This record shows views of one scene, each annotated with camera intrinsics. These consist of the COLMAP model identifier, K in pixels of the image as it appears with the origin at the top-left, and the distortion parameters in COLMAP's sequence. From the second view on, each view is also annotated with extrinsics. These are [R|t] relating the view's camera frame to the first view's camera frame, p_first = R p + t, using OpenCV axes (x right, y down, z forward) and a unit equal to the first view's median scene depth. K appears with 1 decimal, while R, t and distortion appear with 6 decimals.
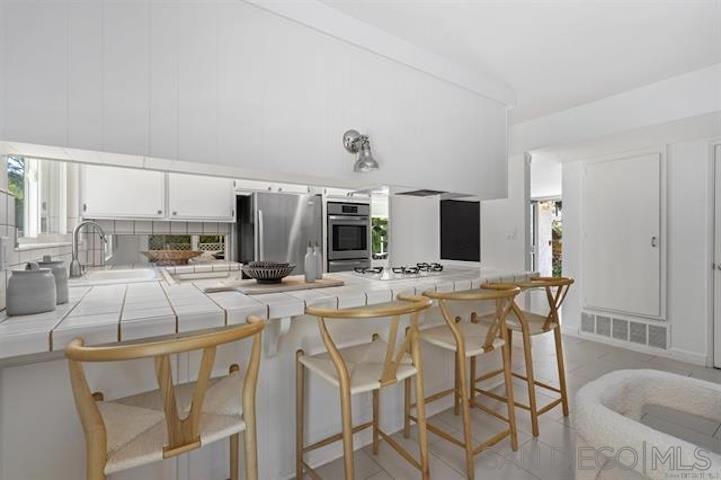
lens RADIAL K [[331.0, 0, 360.5], [0, 331.0, 240.0], [0, 0, 1]] dist [-0.001571, -0.000157]
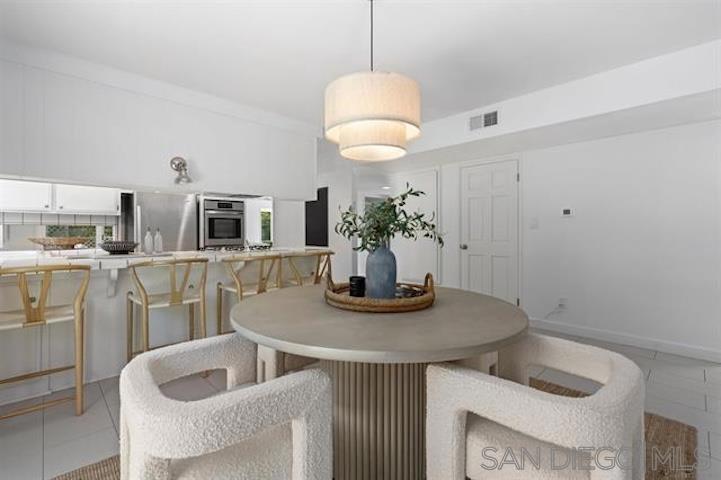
lens RADIAL K [[334.0, 0, 361.0], [0, 334.0, 231.4], [0, 0, 1]] dist [0.000590, 0.000192]
pose [[0.985453, 0.000626, 0.169945, 0.317945], [0.001153, 0.999946, -0.010366, 0.022195], [-0.169942, 0.010411, 0.985399, -0.401743]]
